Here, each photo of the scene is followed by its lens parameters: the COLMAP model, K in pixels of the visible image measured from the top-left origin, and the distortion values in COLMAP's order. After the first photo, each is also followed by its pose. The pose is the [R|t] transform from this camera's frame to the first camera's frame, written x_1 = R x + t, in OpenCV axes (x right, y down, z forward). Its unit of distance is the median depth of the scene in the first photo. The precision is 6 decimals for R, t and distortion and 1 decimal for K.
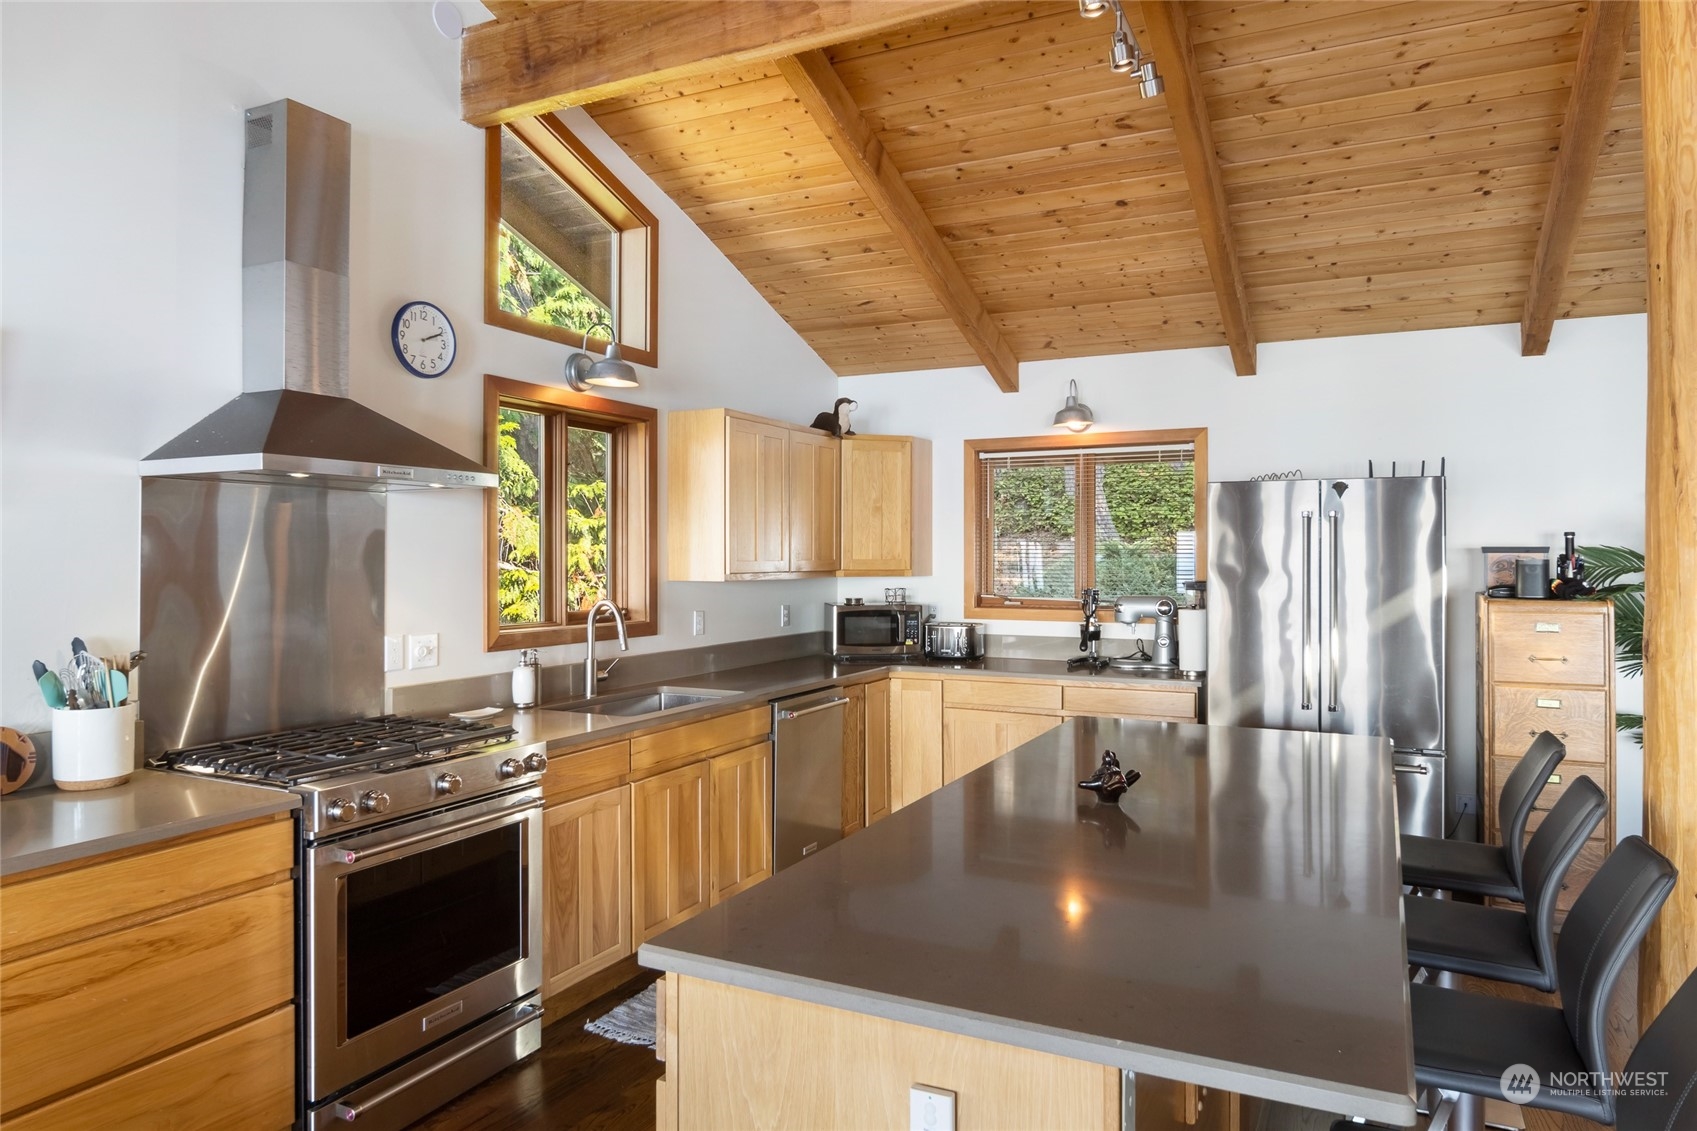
lens RADIAL K [[1077.7, 0, 846.9], [0, 1077.7, 514.3], [0, 0, 1]] dist [0.000480, 0.000531]
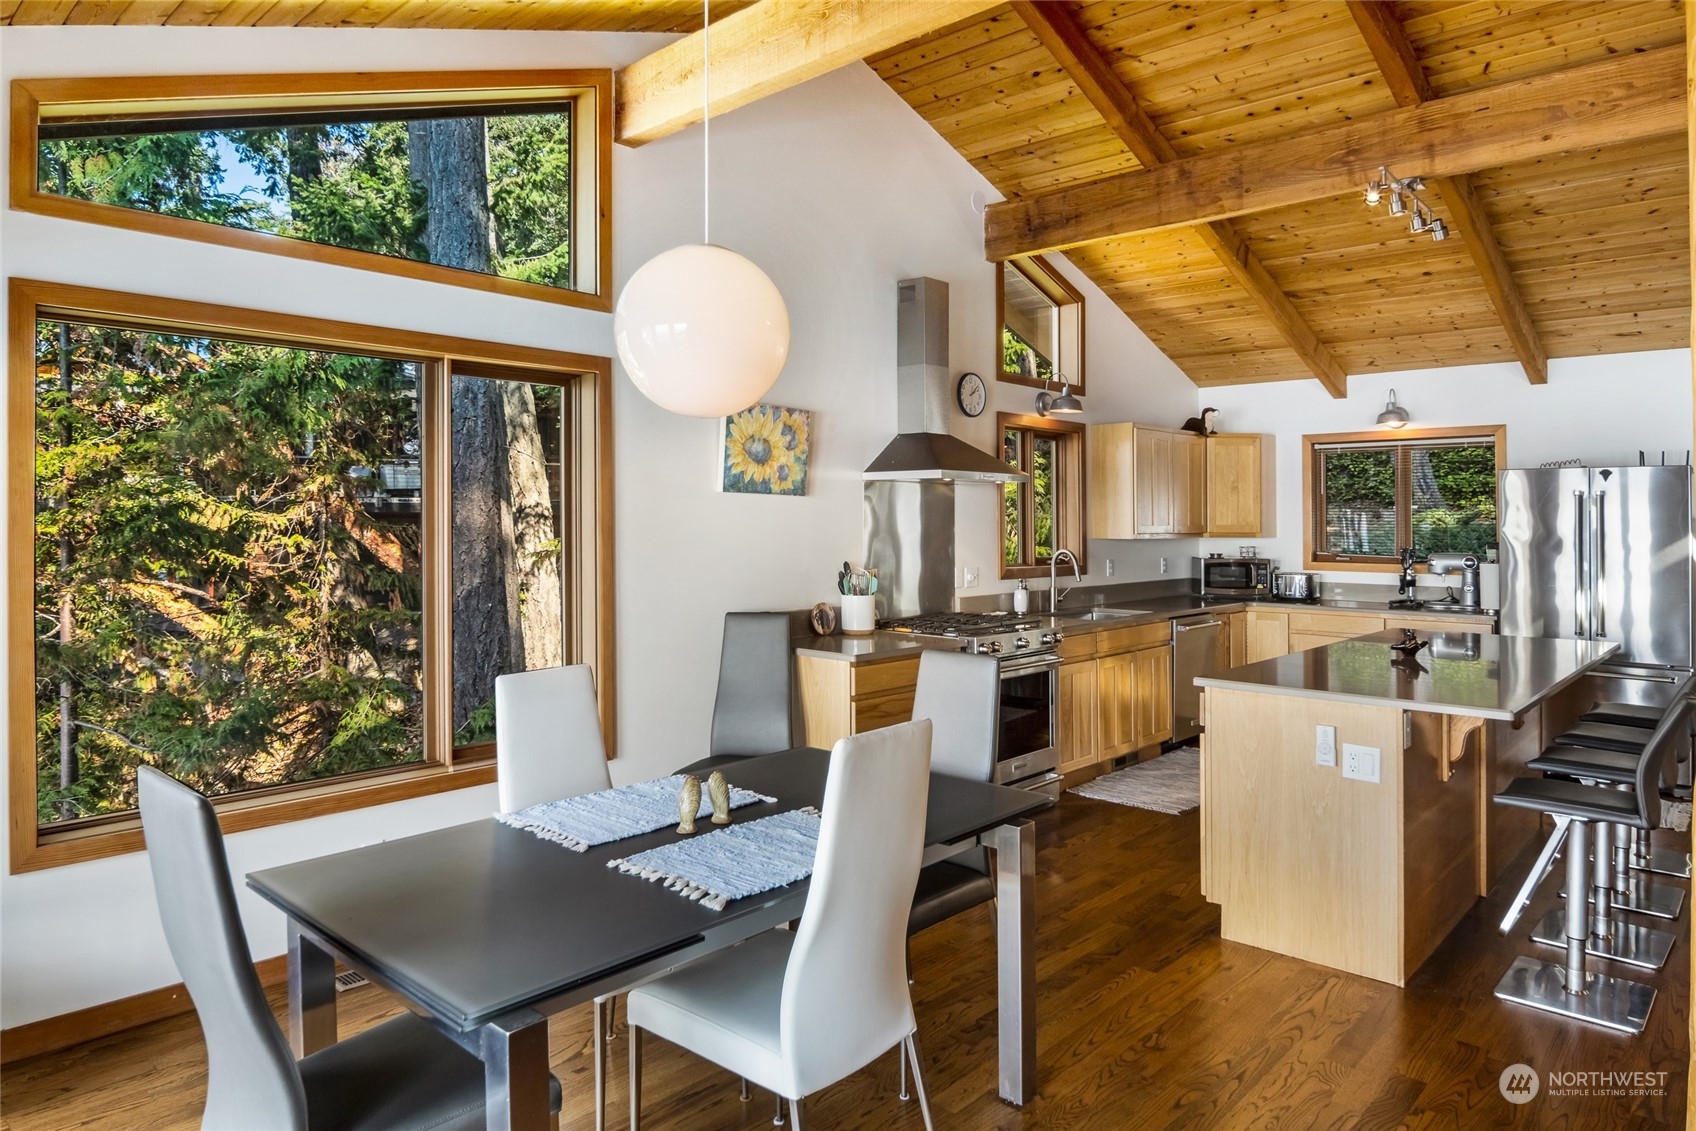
lens RADIAL K [[1052.5, 0, 847.2], [0, 1052.5, 482.3], [0, 0, 1]] dist [-0.005692, -0.002760]
pose [[0.961386, -0.007119, -0.275111, -0.093421], [0.007332, 0.999973, -0.000255, -0.018661], [0.275106, -0.001772, 0.961412, -0.501010]]
